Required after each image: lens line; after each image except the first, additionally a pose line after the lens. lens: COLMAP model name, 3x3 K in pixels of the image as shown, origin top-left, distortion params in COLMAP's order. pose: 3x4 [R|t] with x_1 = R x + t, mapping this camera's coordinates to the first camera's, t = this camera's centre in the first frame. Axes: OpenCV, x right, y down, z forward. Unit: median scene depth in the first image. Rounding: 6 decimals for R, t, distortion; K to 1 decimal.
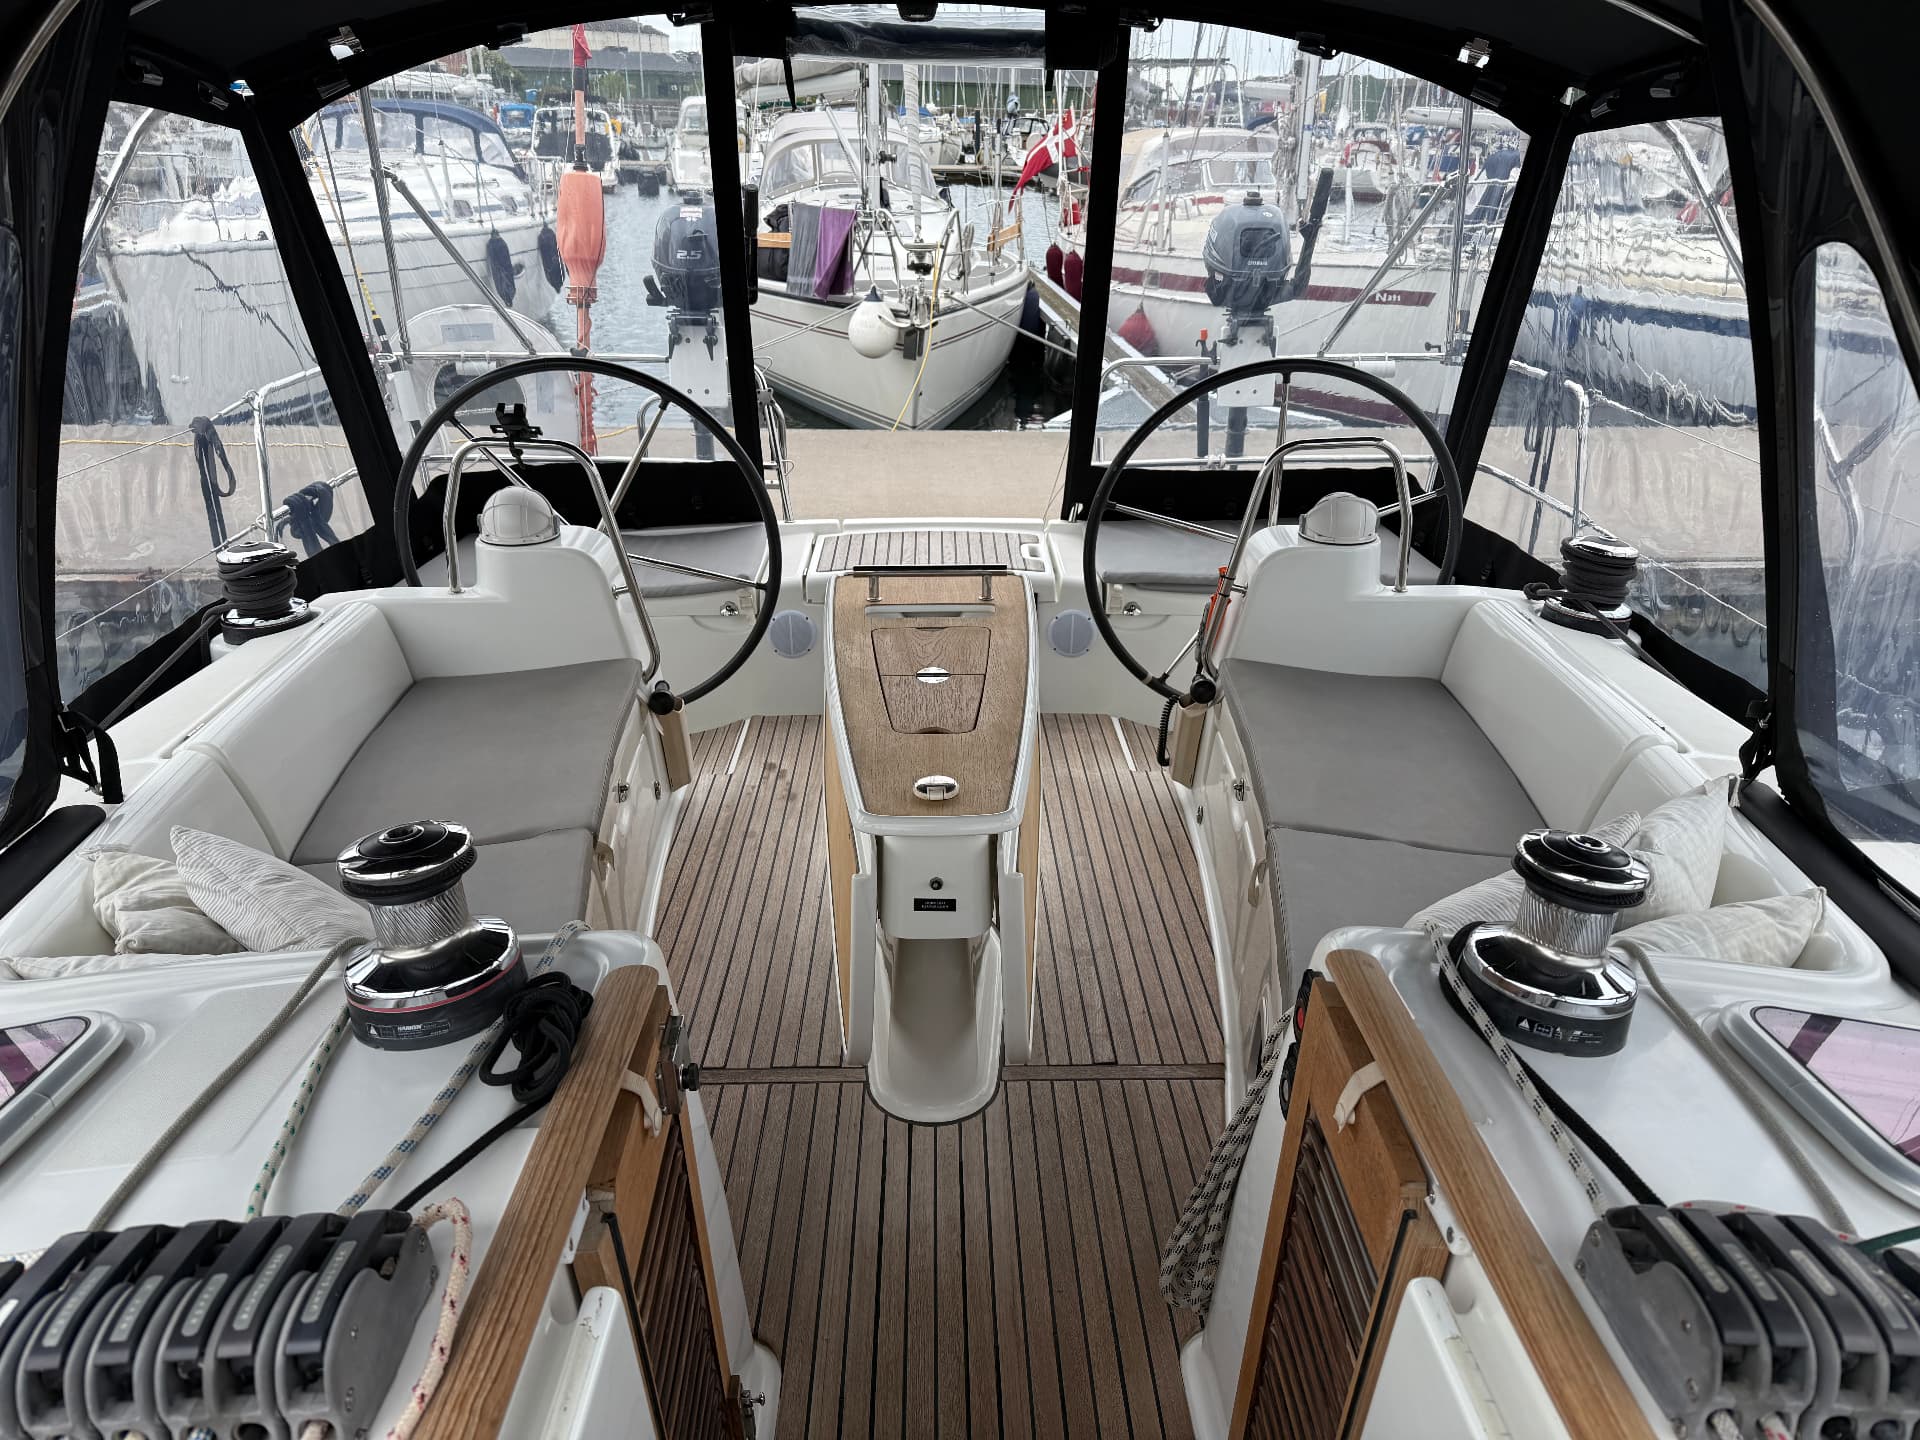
lens RADIAL K [[1335.4, 0, 960.0], [0, 1335.4, 720.0], [0, 0, 1]] dist [0.000983, -0.002315]
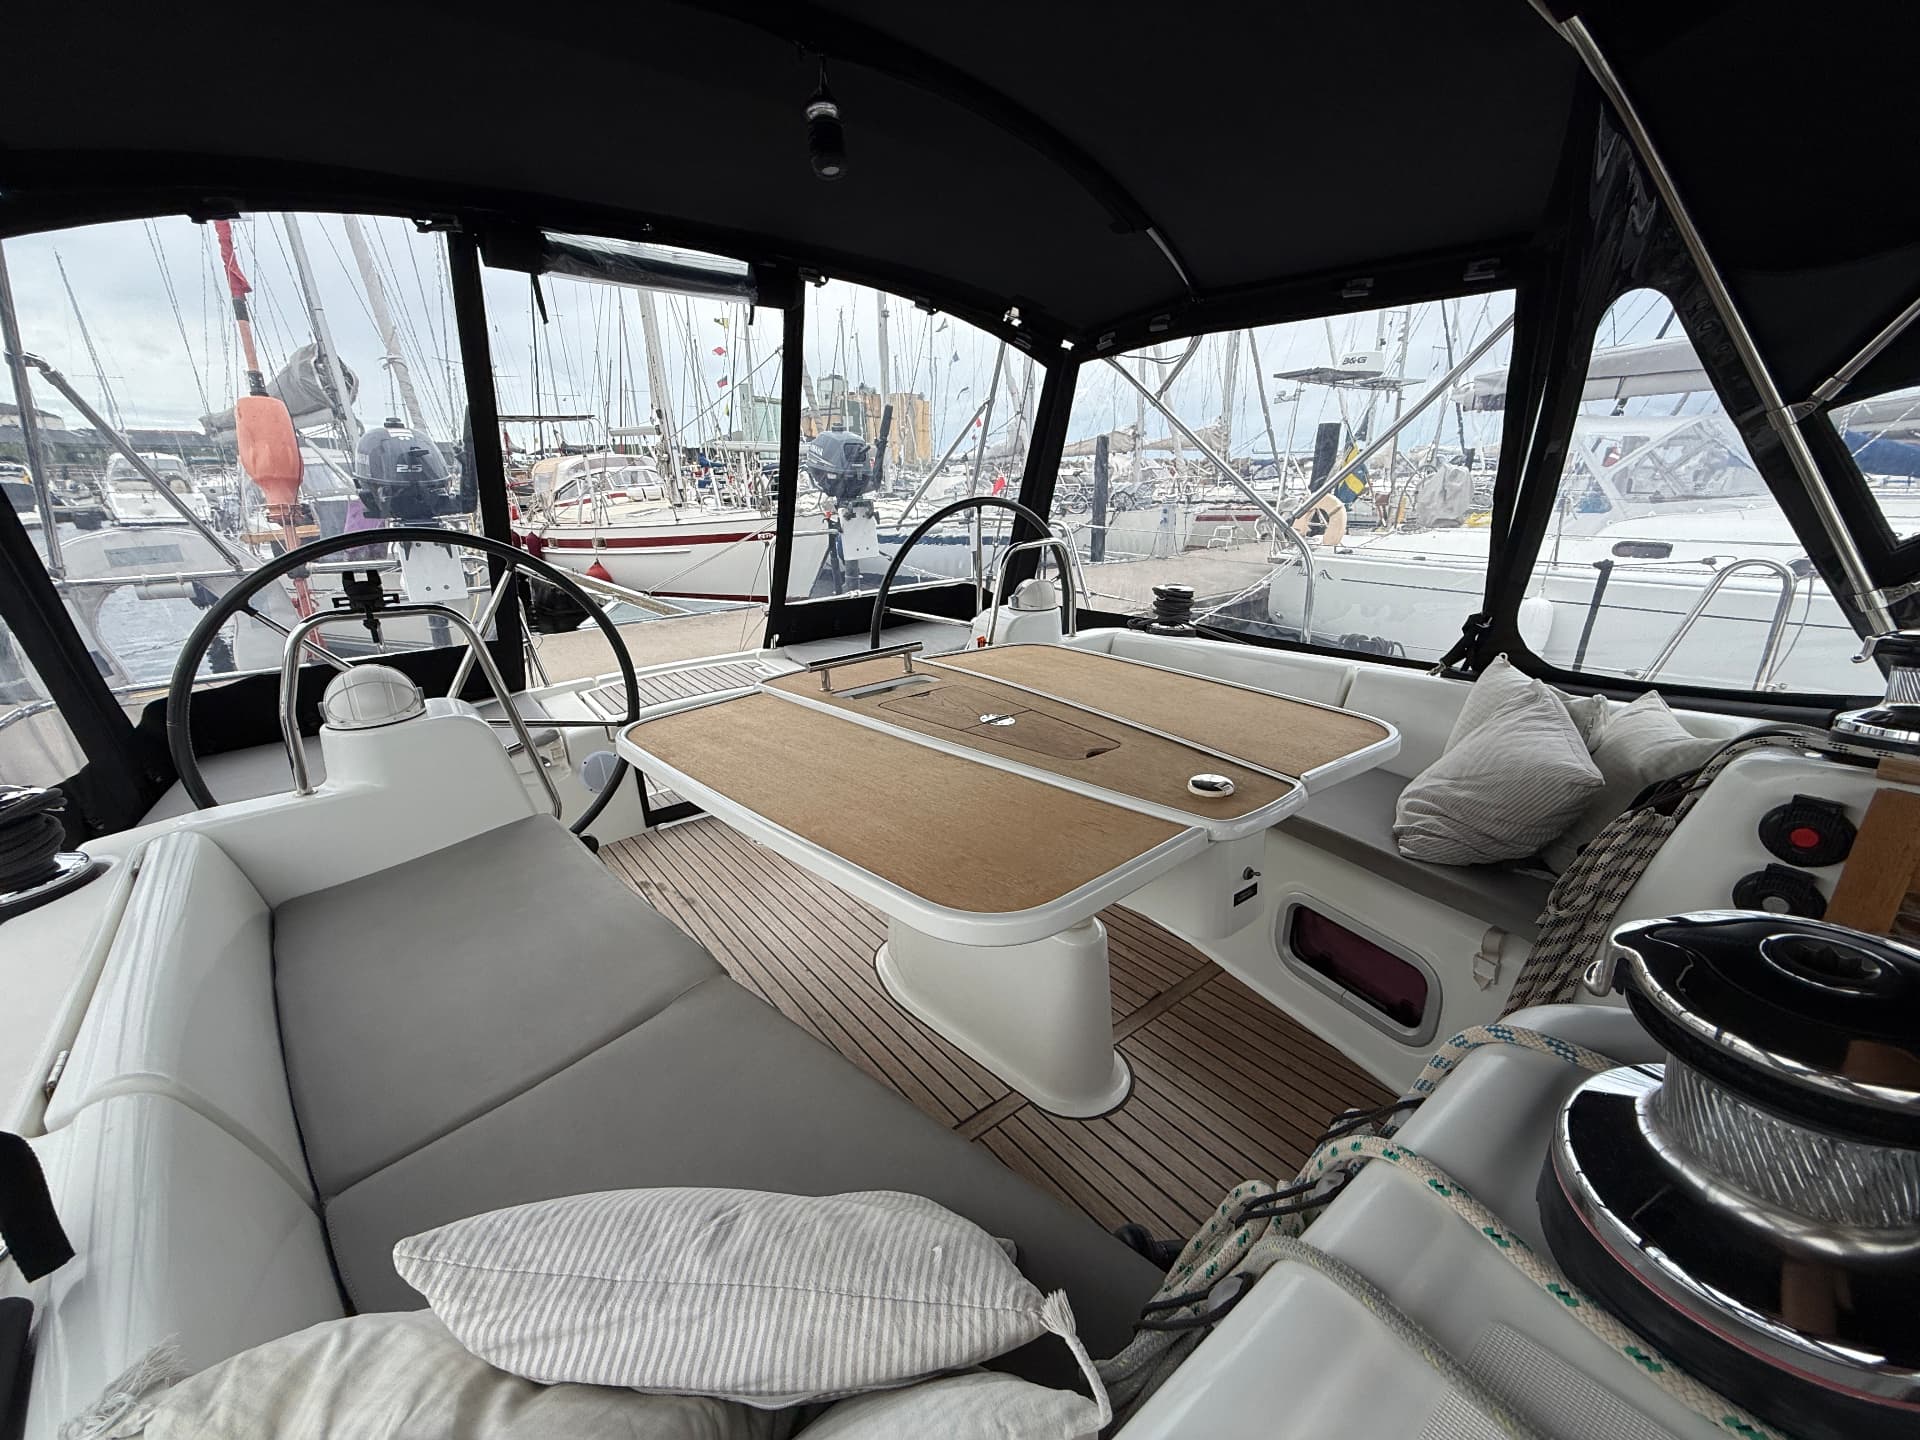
lens RADIAL K [[759.2, 0, 938.9], [0, 759.2, 715.8], [0, 0, 1]] dist [0.000348, -0.000310]
pose [[0.805435, -0.202470, 0.557029, -0.072965], [0.261928, 0.964679, -0.028091, -0.005496], [-0.531666, 0.168527, 0.830018, 0.084689]]
